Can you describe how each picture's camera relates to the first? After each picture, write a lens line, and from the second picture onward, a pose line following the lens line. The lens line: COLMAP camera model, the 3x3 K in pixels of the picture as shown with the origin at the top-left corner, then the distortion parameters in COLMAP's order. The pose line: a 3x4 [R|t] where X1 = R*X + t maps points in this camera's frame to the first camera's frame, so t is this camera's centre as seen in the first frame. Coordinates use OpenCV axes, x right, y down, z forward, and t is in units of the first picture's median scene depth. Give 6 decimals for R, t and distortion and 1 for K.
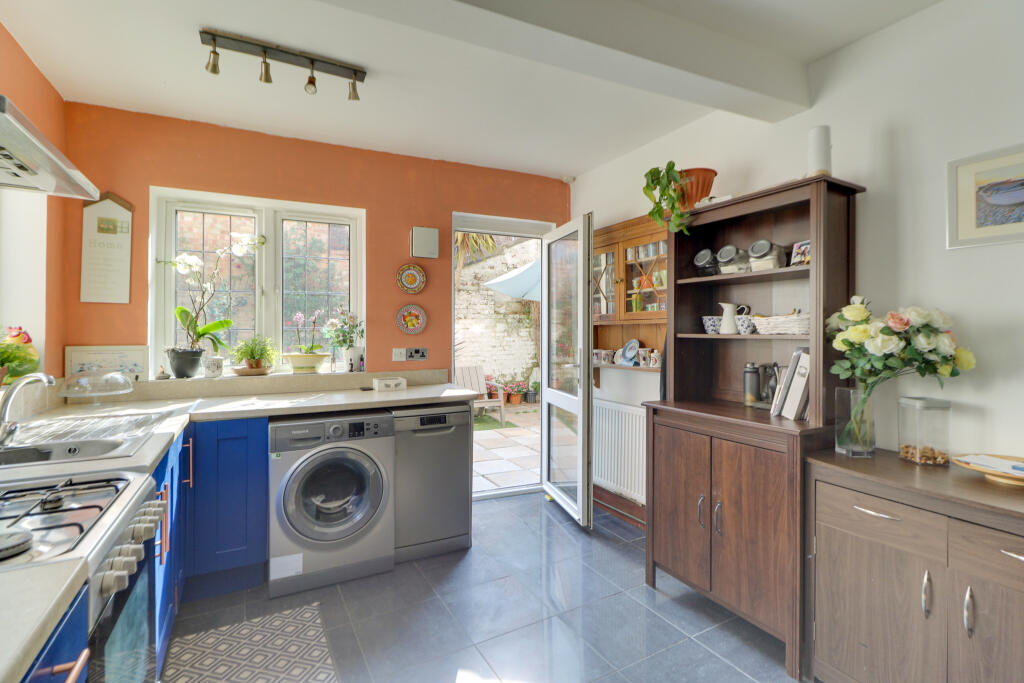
lens RADIAL K [[479.0, 0, 511.2], [0, 479.0, 330.3], [0, 0, 1]] dist [0.002009, -0.000488]
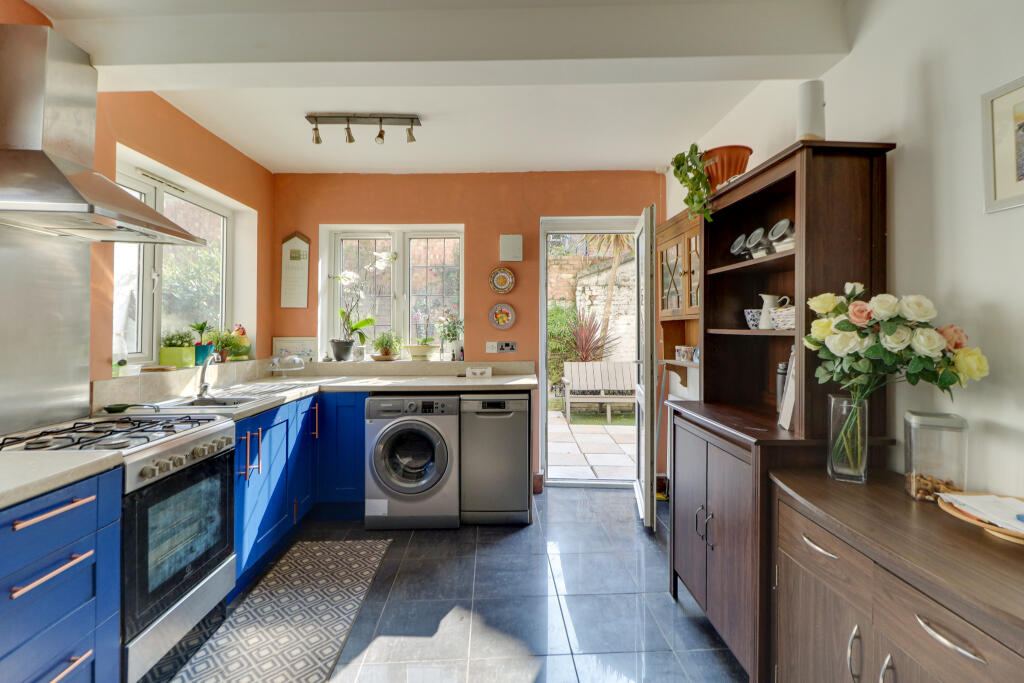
lens RADIAL K [[468.7, 0, 509.3], [0, 468.7, 323.7], [0, 0, 1]] dist [0.001541, -0.000649]
pose [[0.892399, -0.004581, -0.451224, 0.405080], [0.002337, 0.999982, -0.005530, 0.000948], [0.451241, 0.003881, 0.892394, 0.023900]]
